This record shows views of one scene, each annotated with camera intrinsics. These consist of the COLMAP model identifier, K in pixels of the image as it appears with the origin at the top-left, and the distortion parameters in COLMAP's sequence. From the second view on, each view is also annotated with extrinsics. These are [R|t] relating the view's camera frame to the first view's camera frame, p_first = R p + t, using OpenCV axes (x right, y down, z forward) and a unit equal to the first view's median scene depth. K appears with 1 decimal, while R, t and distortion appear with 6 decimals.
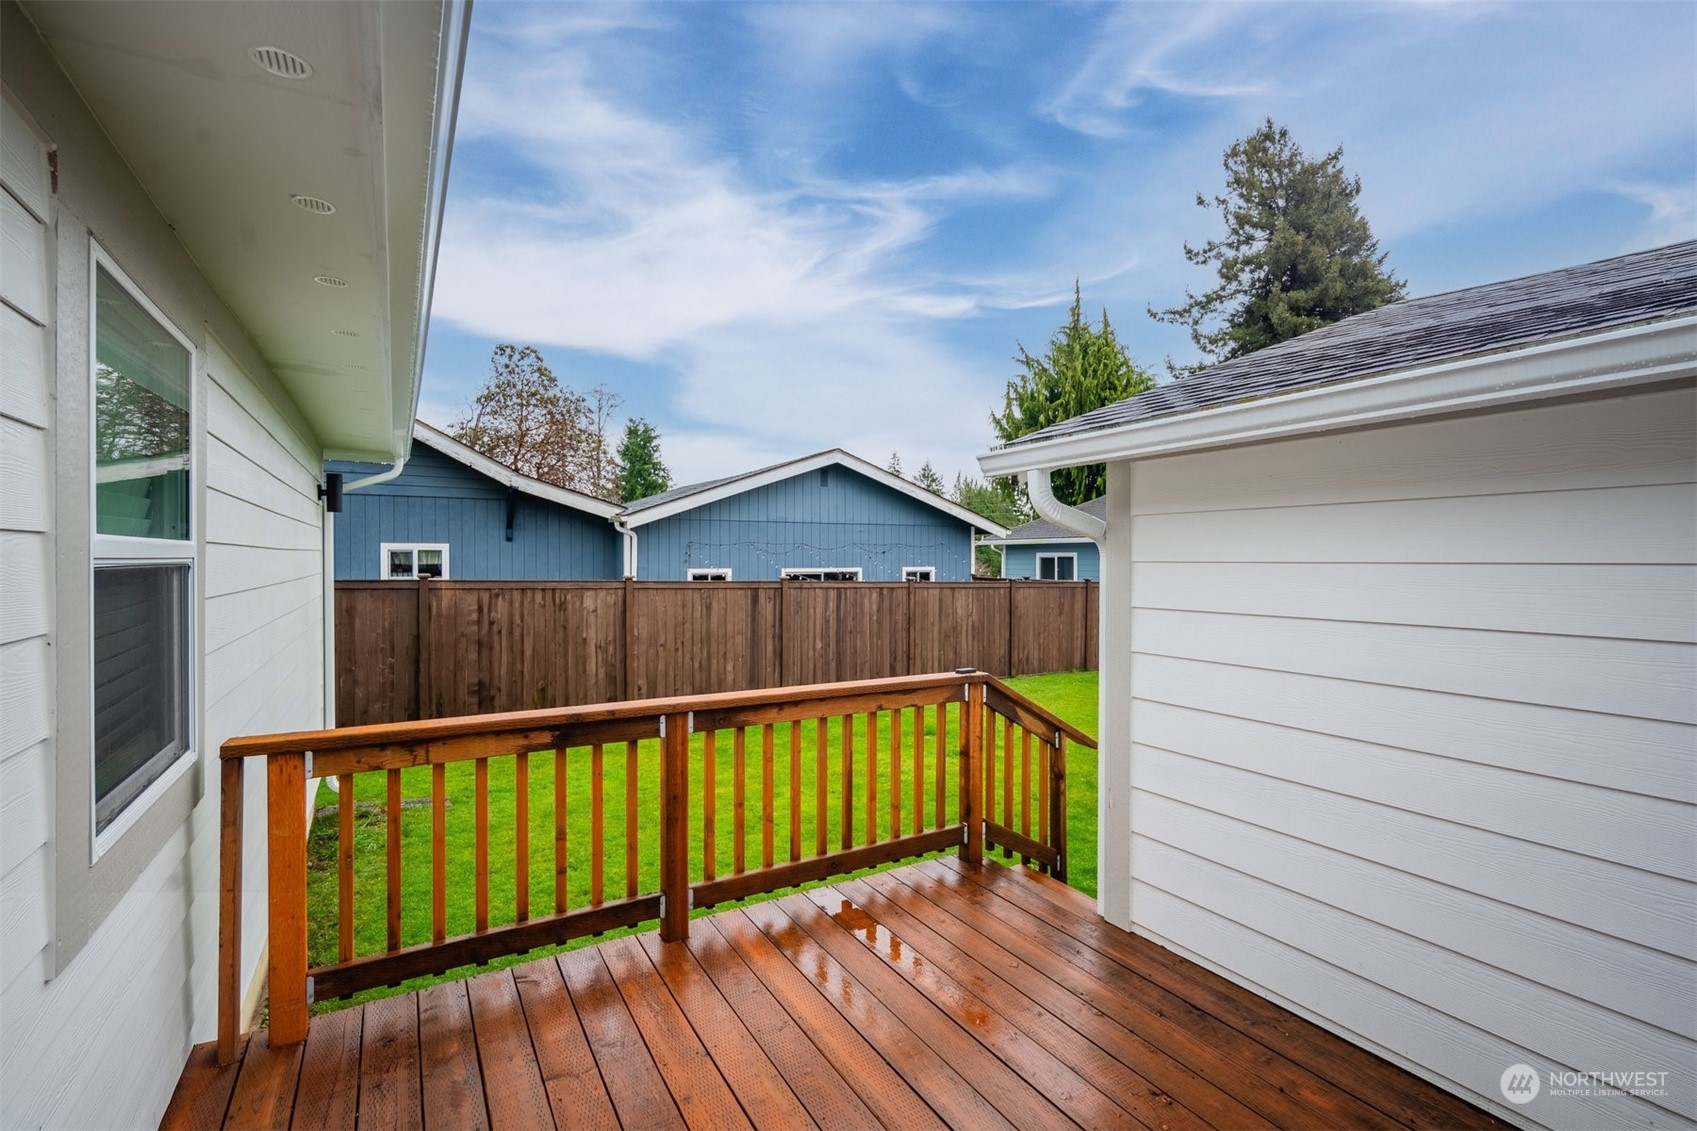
lens RADIAL K [[755.8, 0, 848.5], [0, 755.8, 565.5], [0, 0, 1]] dist [-0.000081, -0.000072]
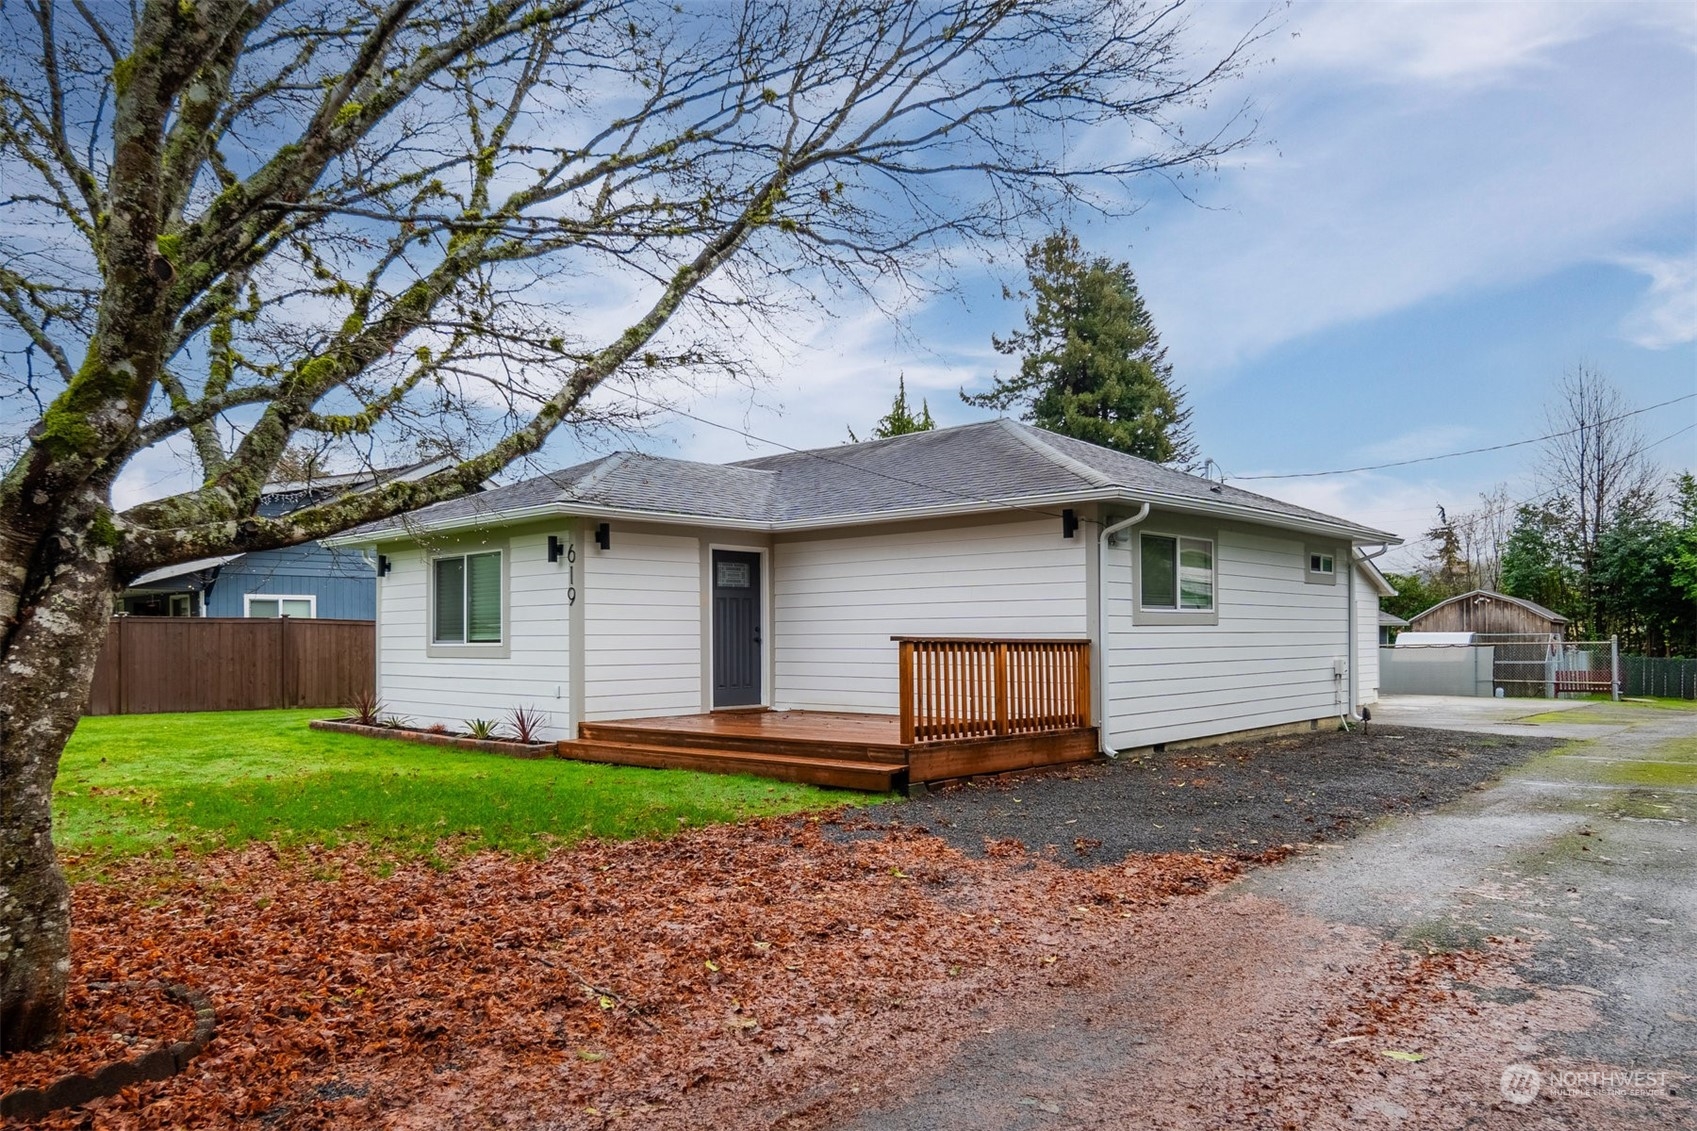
lens RADIAL K [[1142.1, 0, 846.4], [0, 1142.1, 639.3], [0, 0, 1]] dist [0.057564, 0.000301]
pose [[0.960271, -0.008094, 0.278953, -0.204772], [0.011314, 0.999887, -0.009934, 0.015733], [-0.278841, 0.012695, 0.960253, -0.483034]]
